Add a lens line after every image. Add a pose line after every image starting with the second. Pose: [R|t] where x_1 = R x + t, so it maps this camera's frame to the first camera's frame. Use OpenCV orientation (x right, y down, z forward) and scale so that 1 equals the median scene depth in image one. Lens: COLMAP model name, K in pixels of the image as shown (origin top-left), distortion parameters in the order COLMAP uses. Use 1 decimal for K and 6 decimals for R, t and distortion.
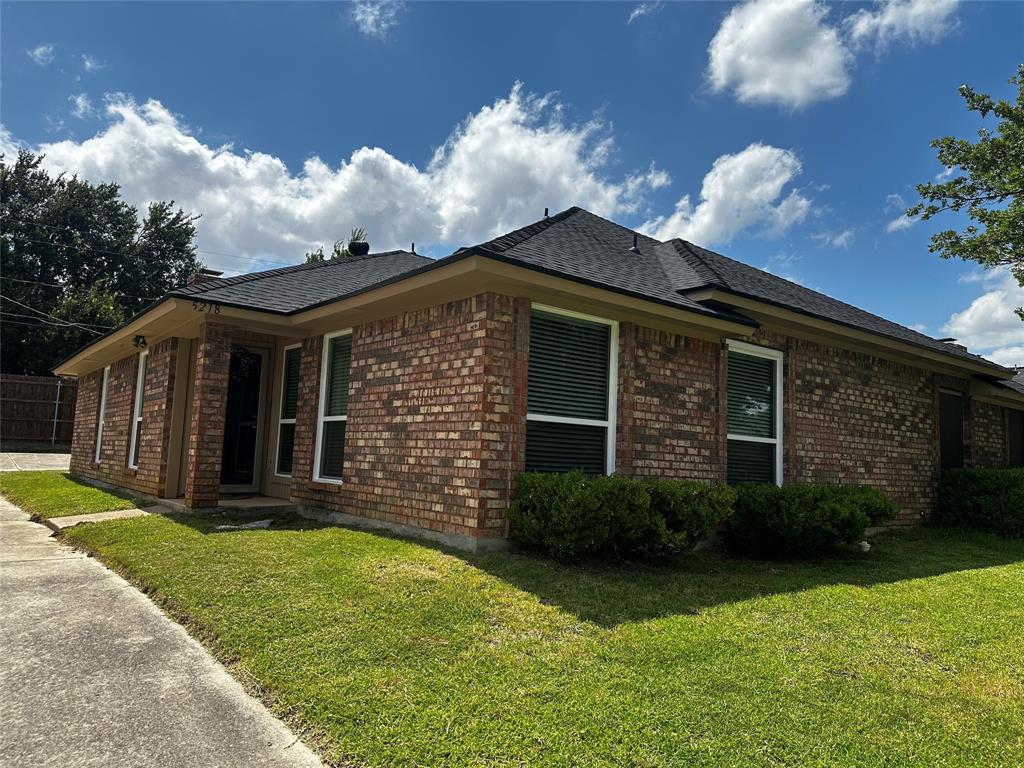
lens RADIAL K [[717.4, 0, 508.5], [0, 717.4, 383.7], [0, 0, 1]] dist [0.046858, -0.058362]
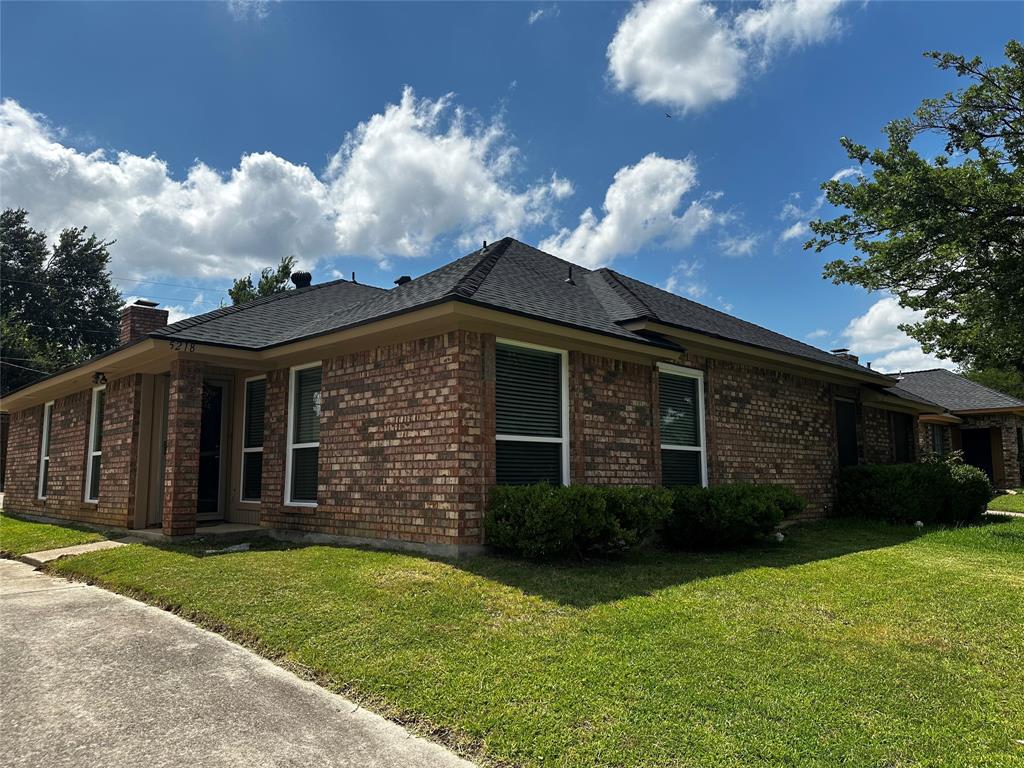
lens RADIAL K [[717.4, 0, 511.8], [0, 717.4, 385.4], [0, 0, 1]] dist [0.046858, -0.058362]
pose [[0.992963, -0.031836, 0.114067, -0.064658], [0.034131, 0.999251, -0.018224, -0.012835], [-0.113401, 0.021989, 0.993306, -0.119822]]
